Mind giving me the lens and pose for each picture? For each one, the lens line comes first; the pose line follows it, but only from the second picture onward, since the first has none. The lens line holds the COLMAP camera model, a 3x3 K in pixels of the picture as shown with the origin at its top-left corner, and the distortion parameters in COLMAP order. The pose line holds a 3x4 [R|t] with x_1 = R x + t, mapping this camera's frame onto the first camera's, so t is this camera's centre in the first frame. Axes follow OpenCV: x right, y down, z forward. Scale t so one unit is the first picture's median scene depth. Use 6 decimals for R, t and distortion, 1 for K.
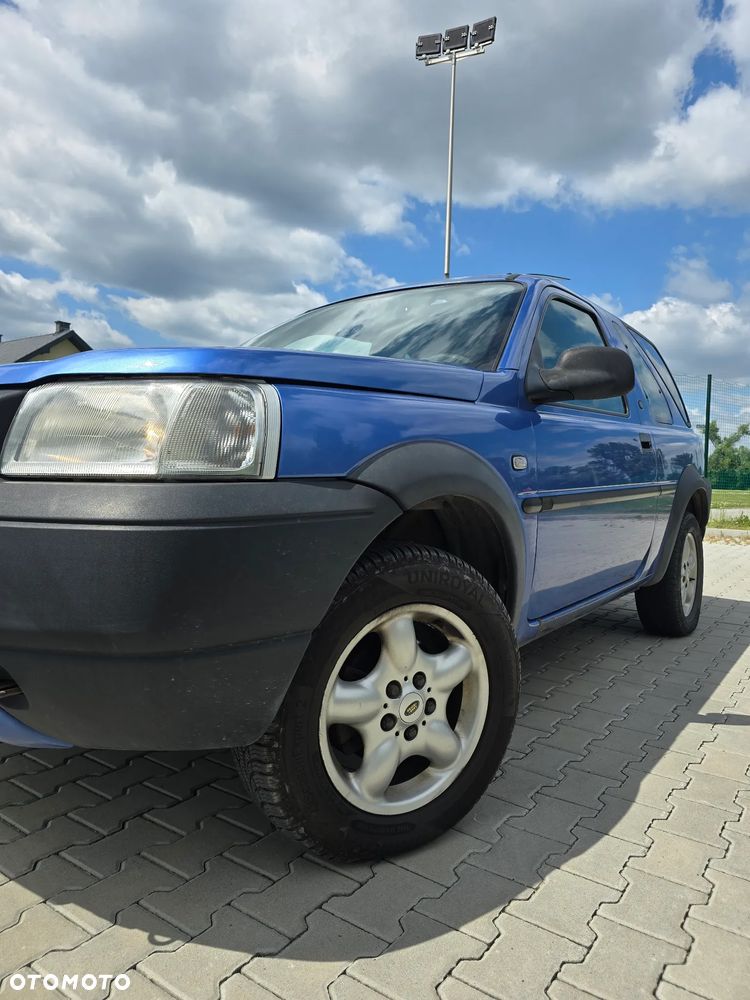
lens RADIAL K [[669.7, 0, 398.3], [0, 669.7, 508.9], [0, 0, 1]] dist [0.056441, -0.053956]
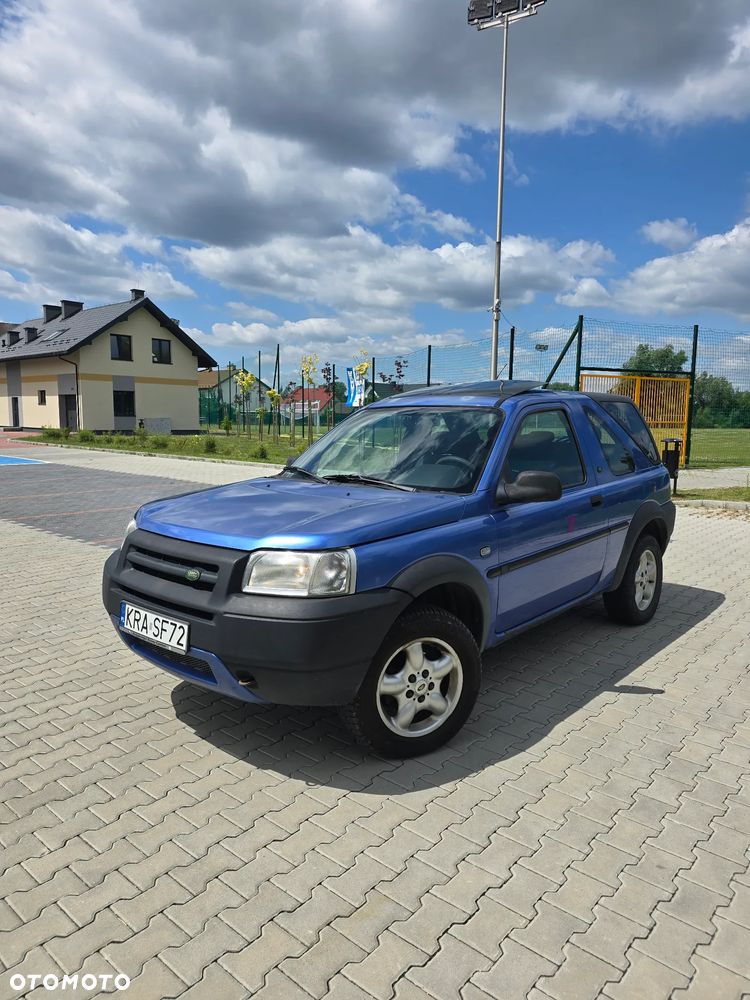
lens RADIAL K [[669.7, 0, 376.6], [0, 669.7, 493.4], [0, 0, 1]] dist [0.056441, -0.053956]
pose [[0.992910, -0.009329, -0.118502, 0.073813], [0.016843, 0.997899, 0.062560, -0.234422], [0.117669, -0.064113, 0.990981, -0.558444]]
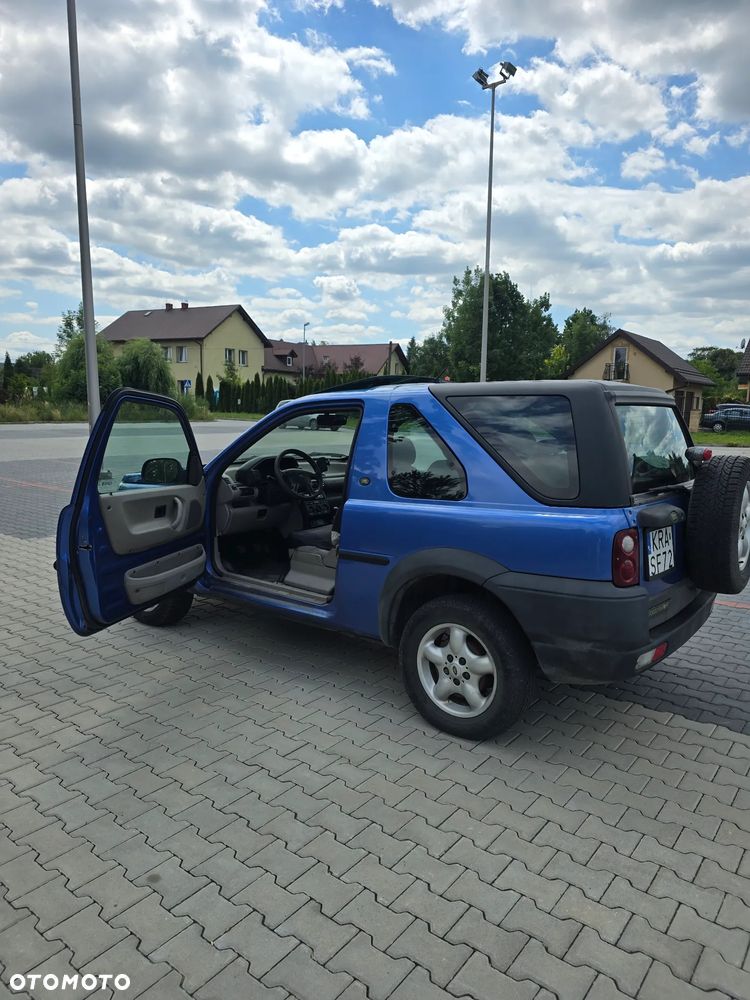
lens RADIAL K [[669.7, 0, 380.2], [0, 669.7, 506.7], [0, 0, 1]] dist [0.056441, -0.053956]
pose [[-0.060179, 0.113492, -0.991715, 1.782389], [-0.062604, 0.991130, 0.117224, -0.294913], [0.996222, 0.069140, -0.052540, 1.293169]]
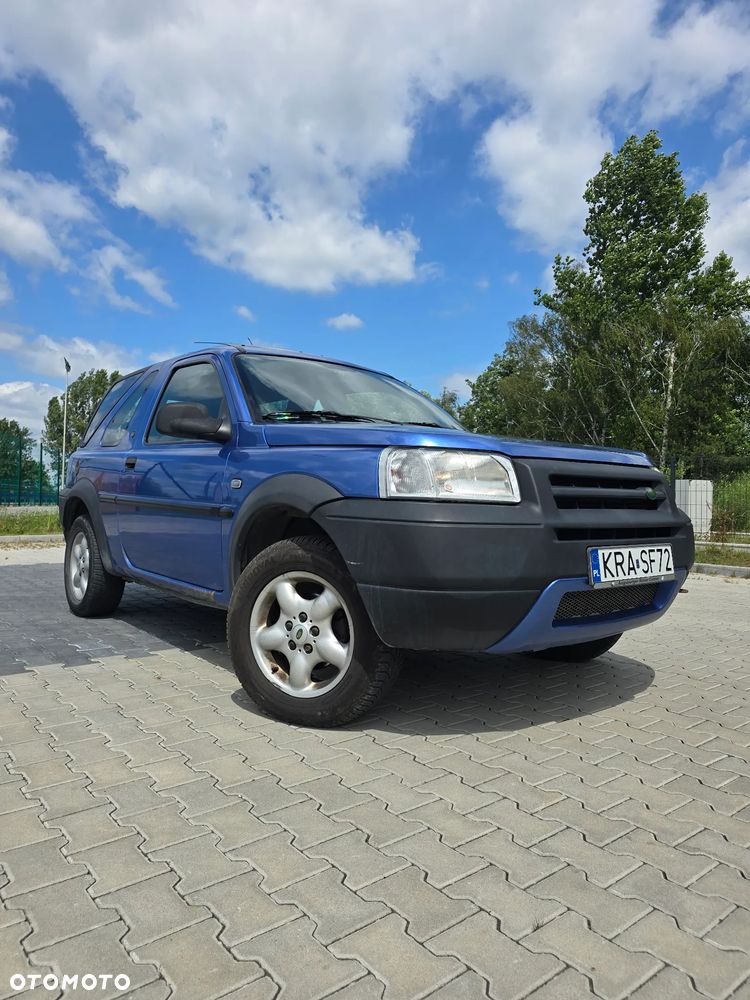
lens RADIAL K [[669.7, 0, 386.2], [0, 669.7, 484.6], [0, 0, 1]] dist [0.056441, -0.053956]
pose [[0.274870, -0.000549, 0.961481, -1.391073], [0.029913, 0.999521, -0.007981, -0.060907], [-0.961016, 0.030954, 0.274755, 0.559198]]
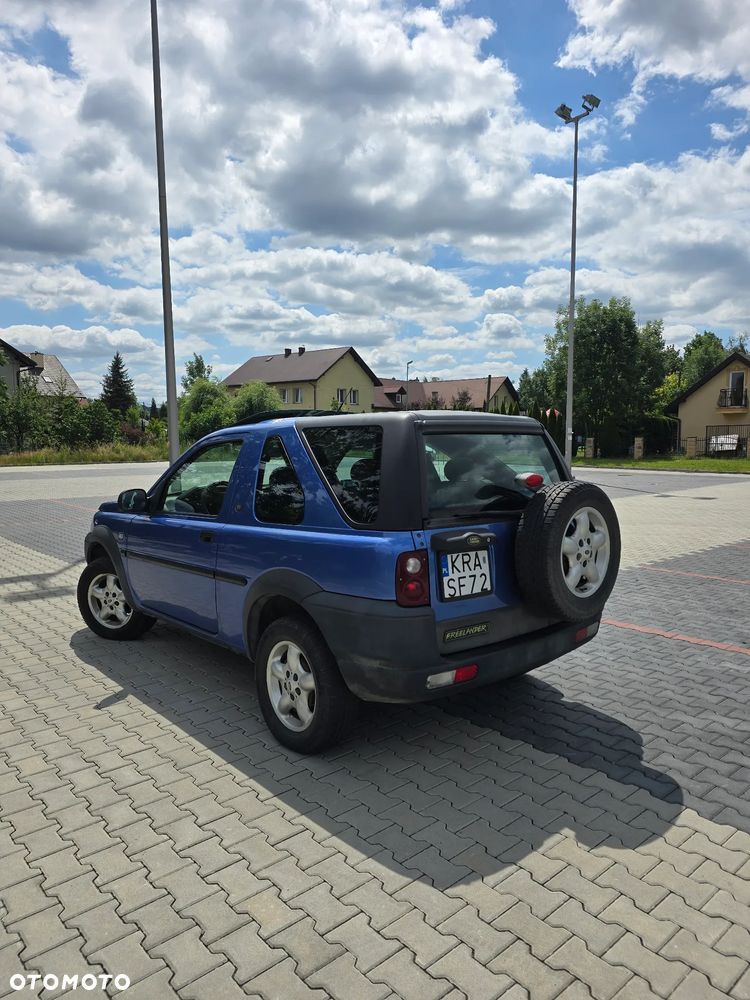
lens RADIAL K [[669.7, 0, 383.1], [0, 669.7, 505.1], [0, 0, 1]] dist [0.056441, -0.053956]
pose [[-0.242828, 0.060721, -0.968167, 1.781151], [-0.047983, 0.996066, 0.074505, -0.314844], [0.968882, 0.064547, -0.238959, 1.846249]]
